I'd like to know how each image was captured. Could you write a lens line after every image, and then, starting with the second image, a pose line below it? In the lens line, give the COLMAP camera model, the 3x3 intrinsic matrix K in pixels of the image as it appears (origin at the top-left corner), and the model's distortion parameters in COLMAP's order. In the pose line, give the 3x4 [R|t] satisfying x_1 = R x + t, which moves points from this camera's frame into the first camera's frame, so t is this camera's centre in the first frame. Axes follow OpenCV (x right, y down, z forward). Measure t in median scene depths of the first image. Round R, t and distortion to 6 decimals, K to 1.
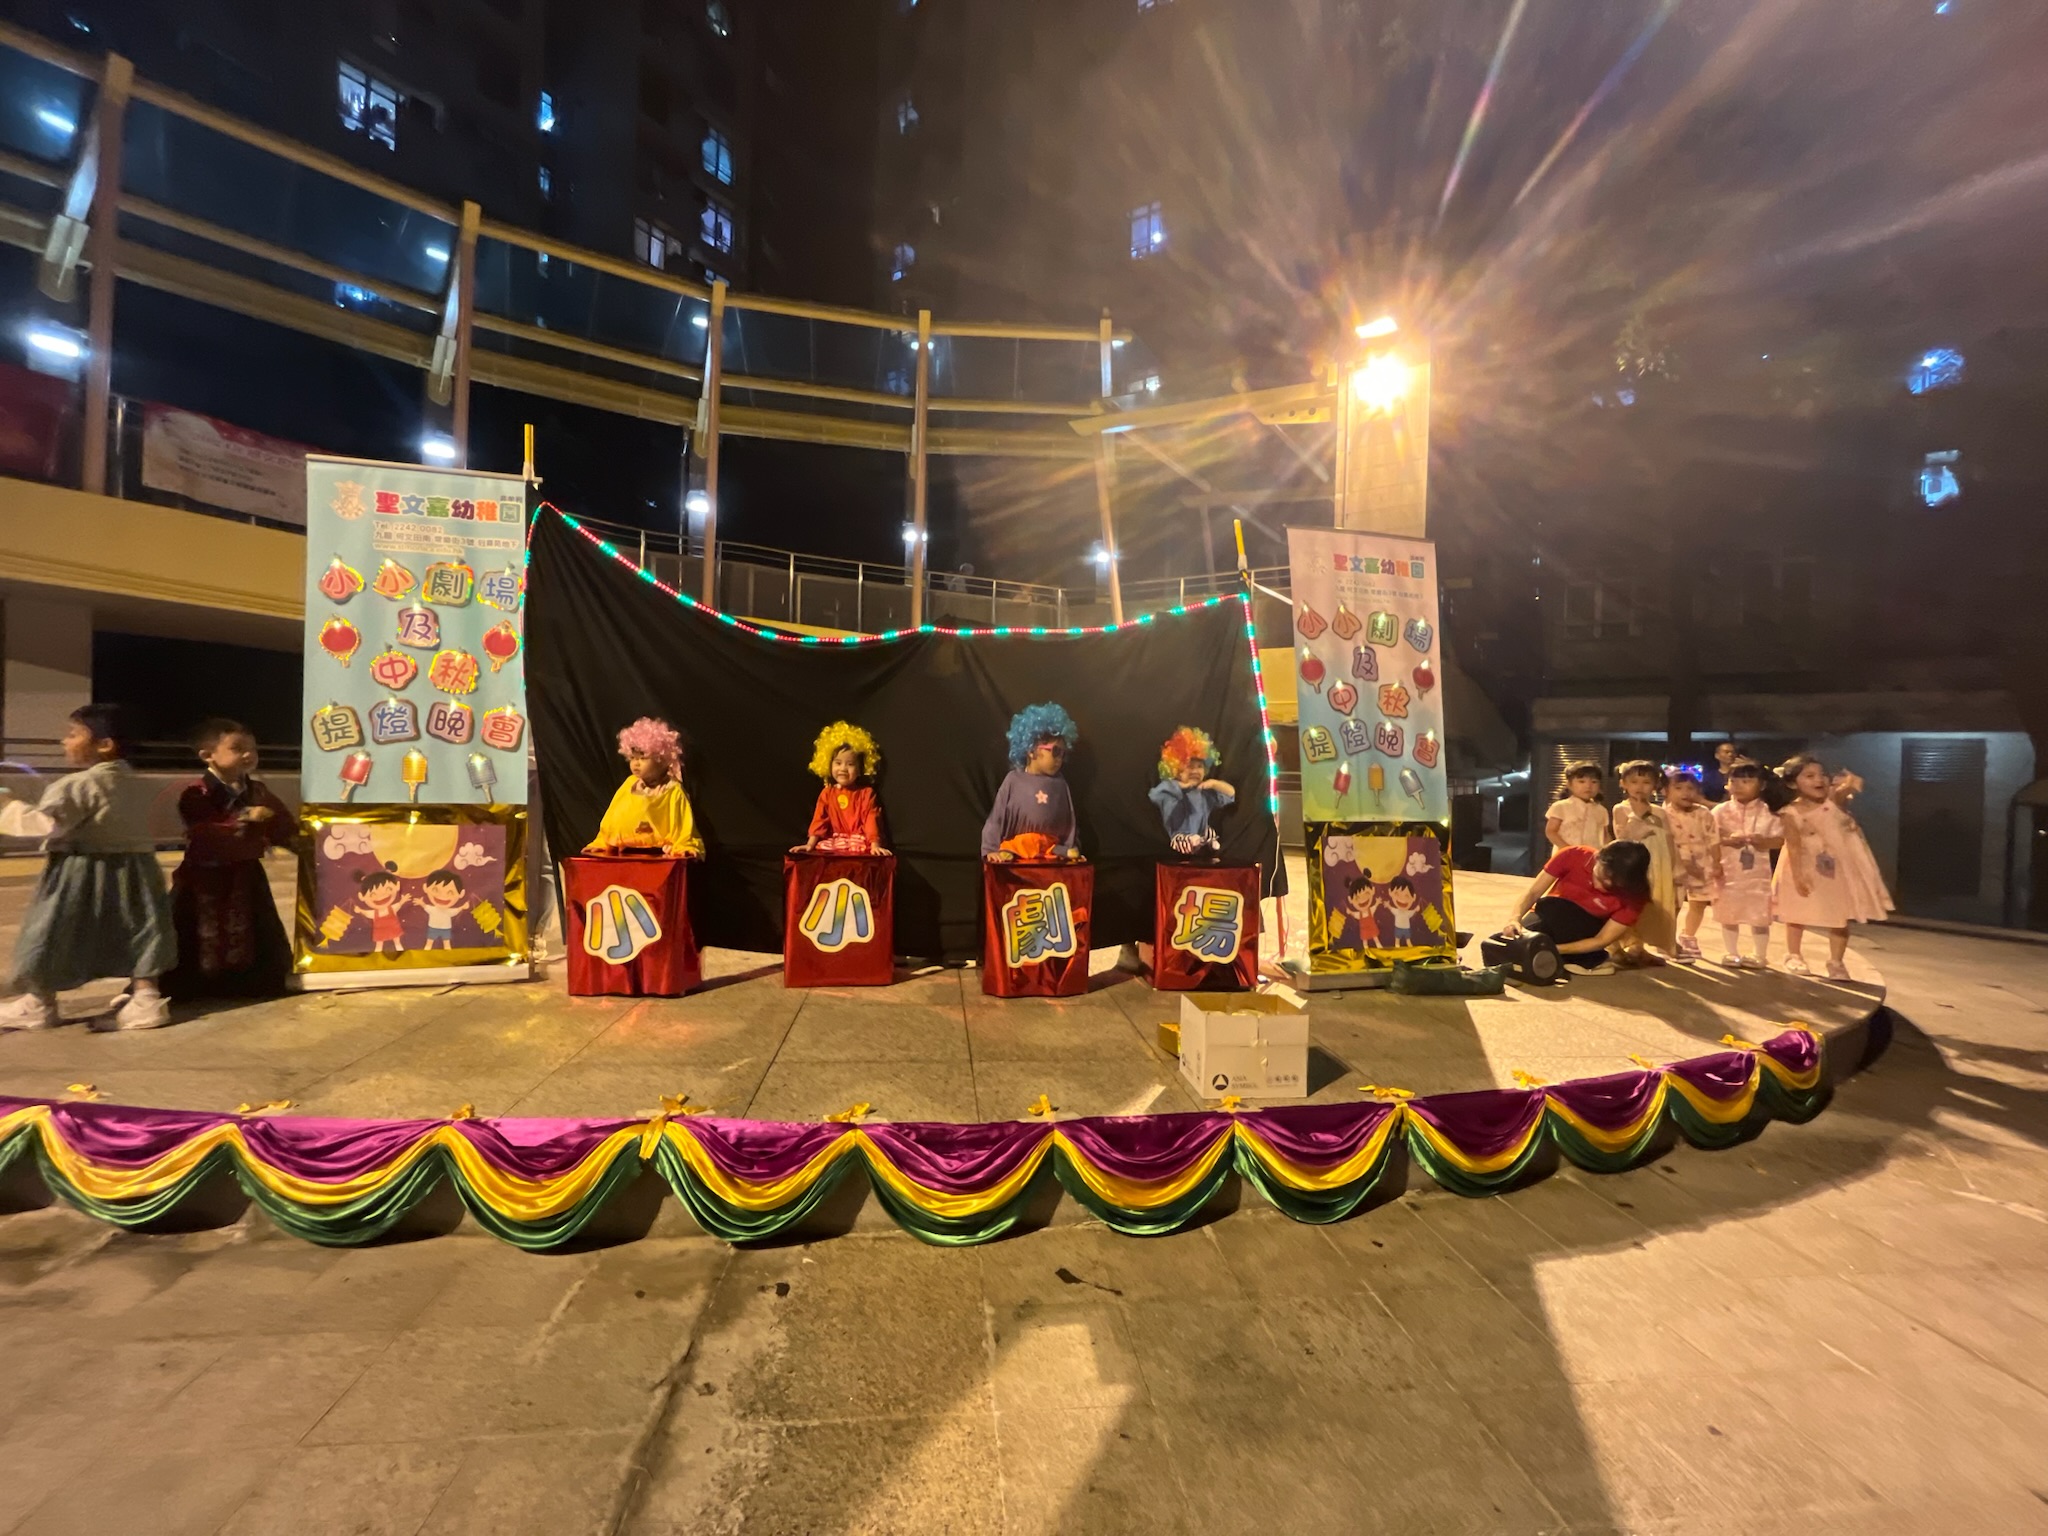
lens RADIAL K [[815.4, 0, 1010.3], [0, 815.4, 764.1], [0, 0, 1]] dist [-0.001664, -0.000035]
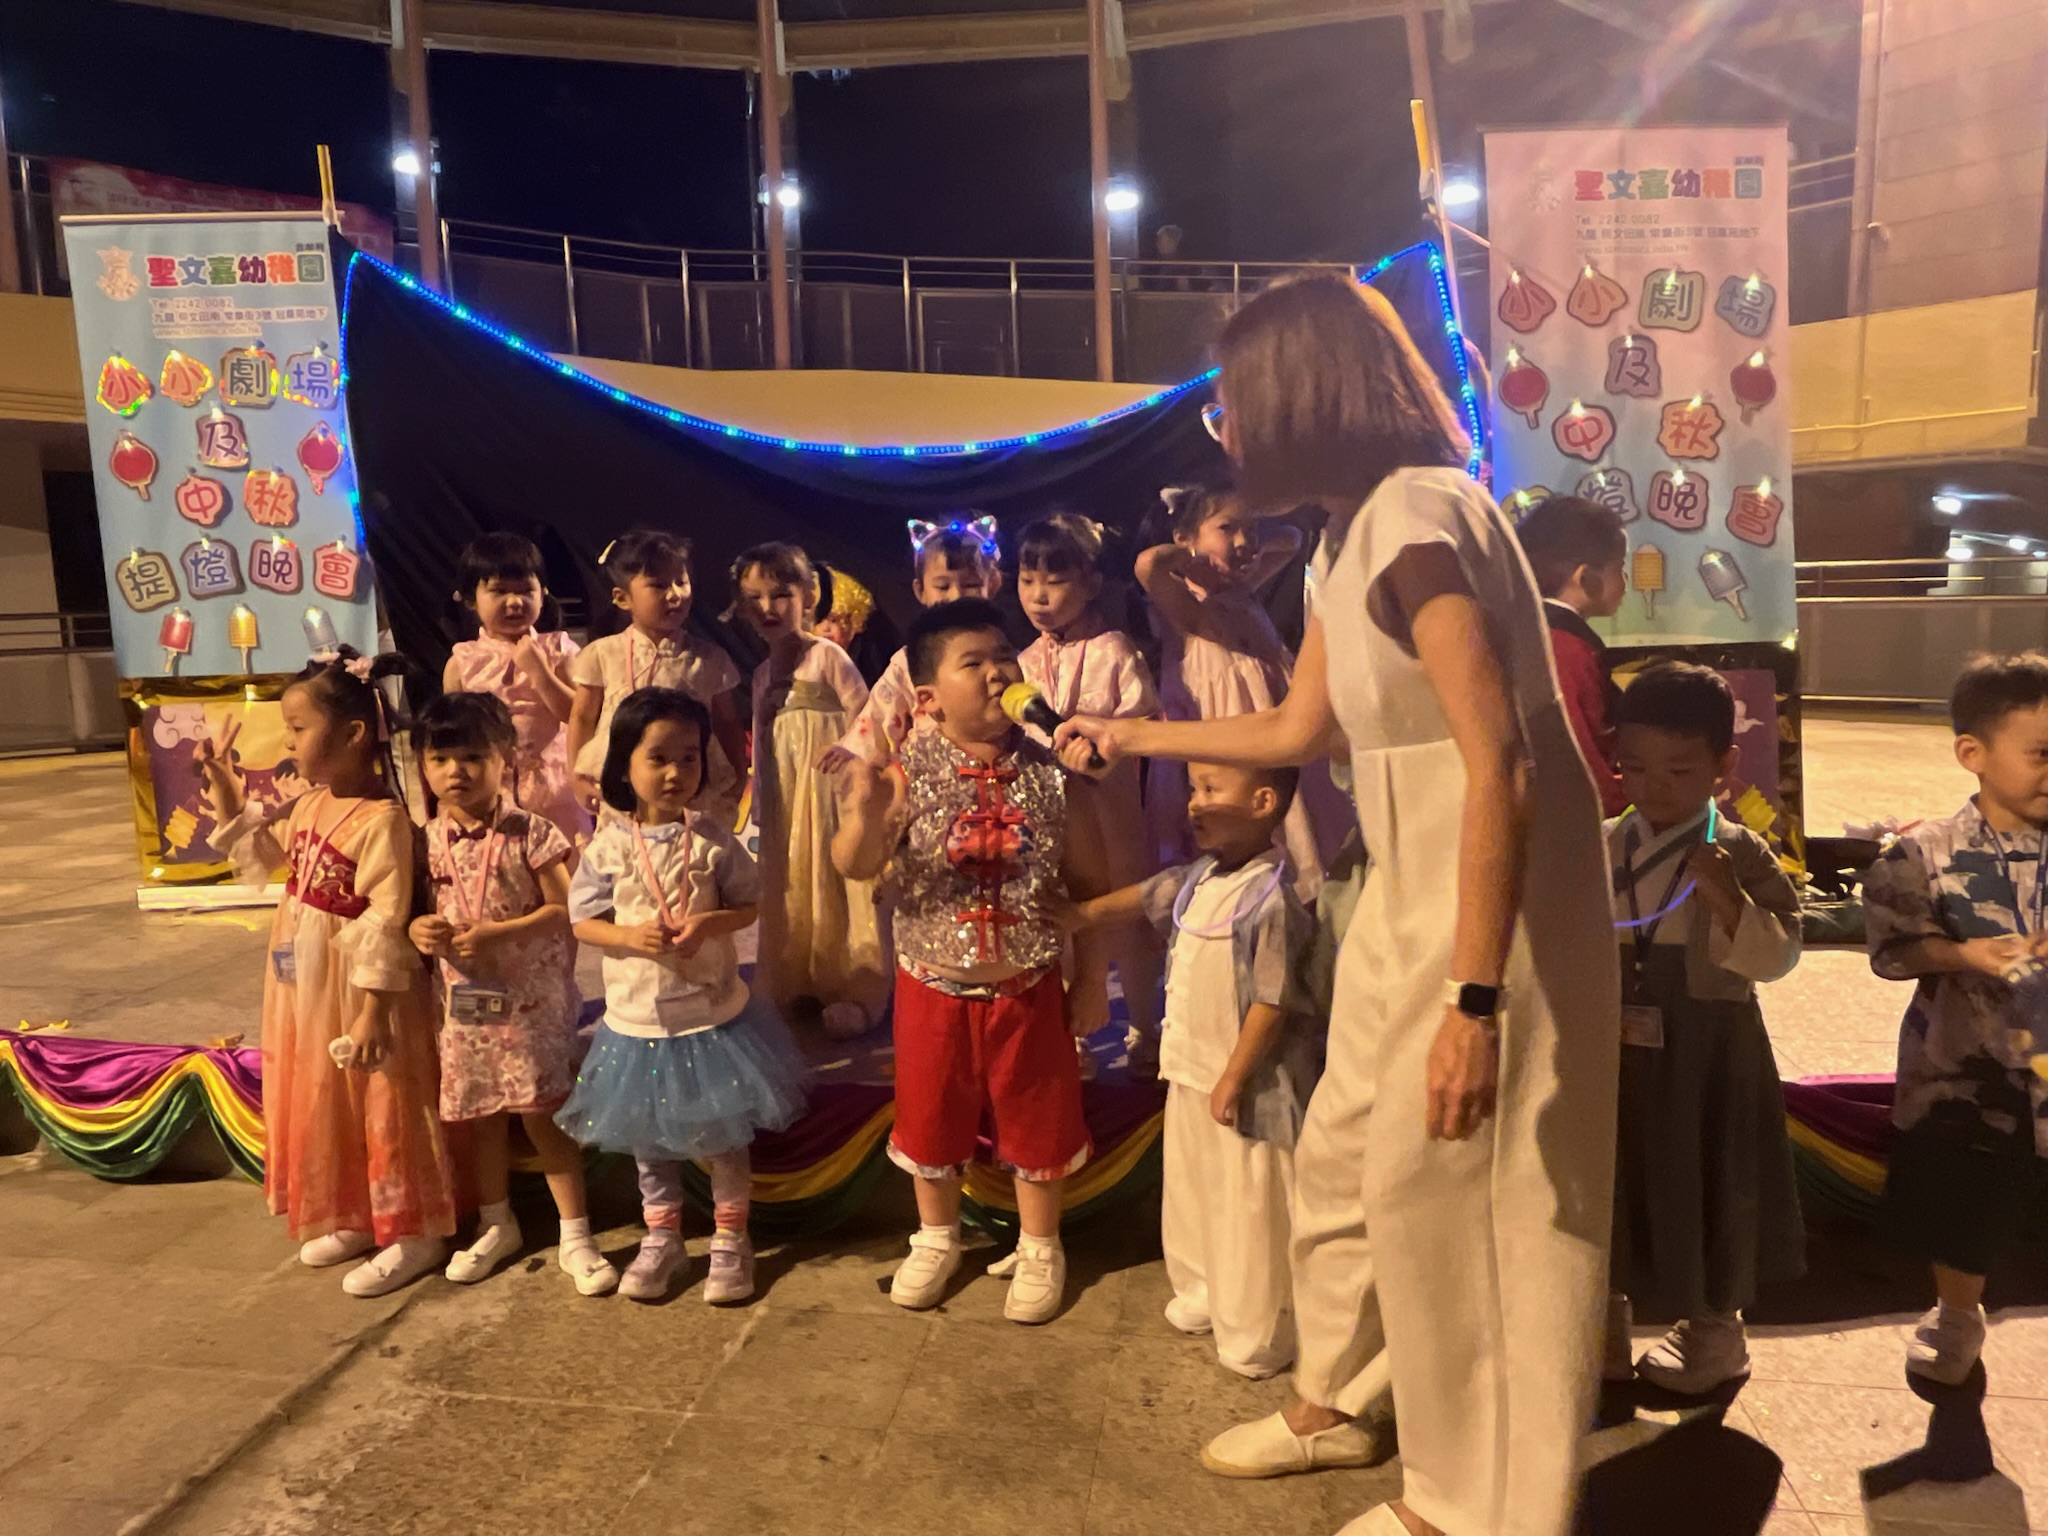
lens RADIAL K [[1335.7, 0, 1024.0], [0, 1335.7, 768.0], [0, 0, 1]] dist [-0.045871, 0.026338]
pose [[0.966040, -0.018025, -0.257762, 0.305030], [0.052827, 0.990271, 0.128735, 0.014429], [0.252934, -0.137980, 0.957594, -0.026383]]
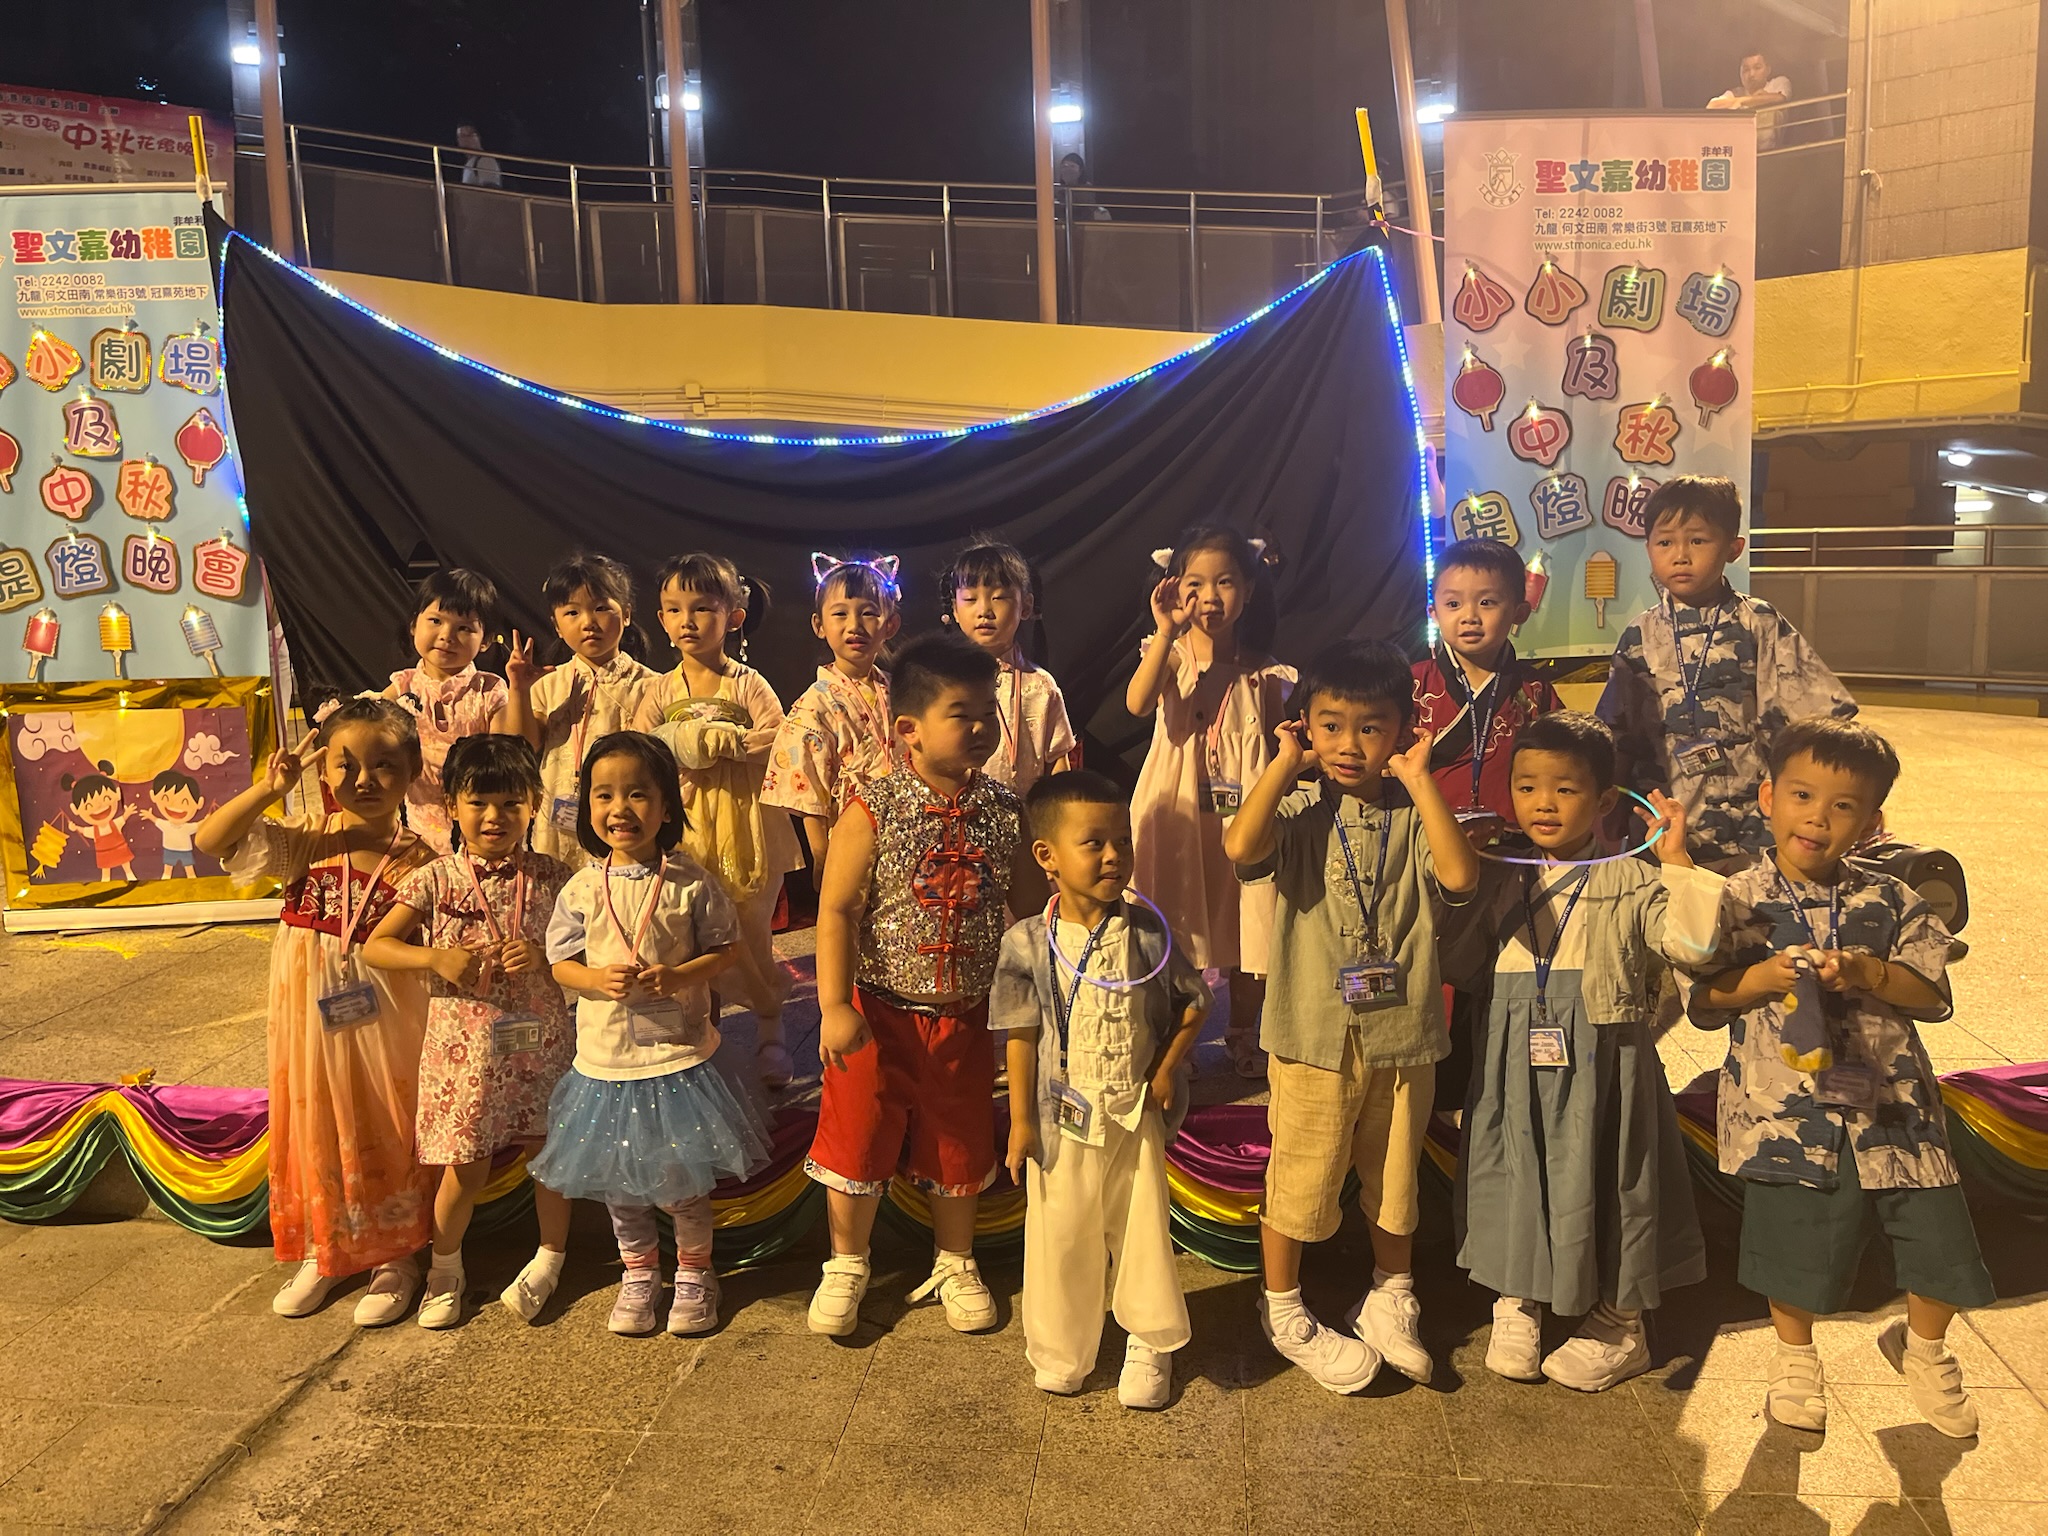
lens RADIAL K [[1496.1, 0, 1022.0], [0, 1496.1, 789.1], [0, 0, 1]] dist [0.094356, -0.132916]
pose [[0.975628, -0.013678, -0.219006, 0.332418], [0.050013, 0.985647, 0.161239, -0.032953], [0.213658, -0.168263, 0.962309, -0.133508]]
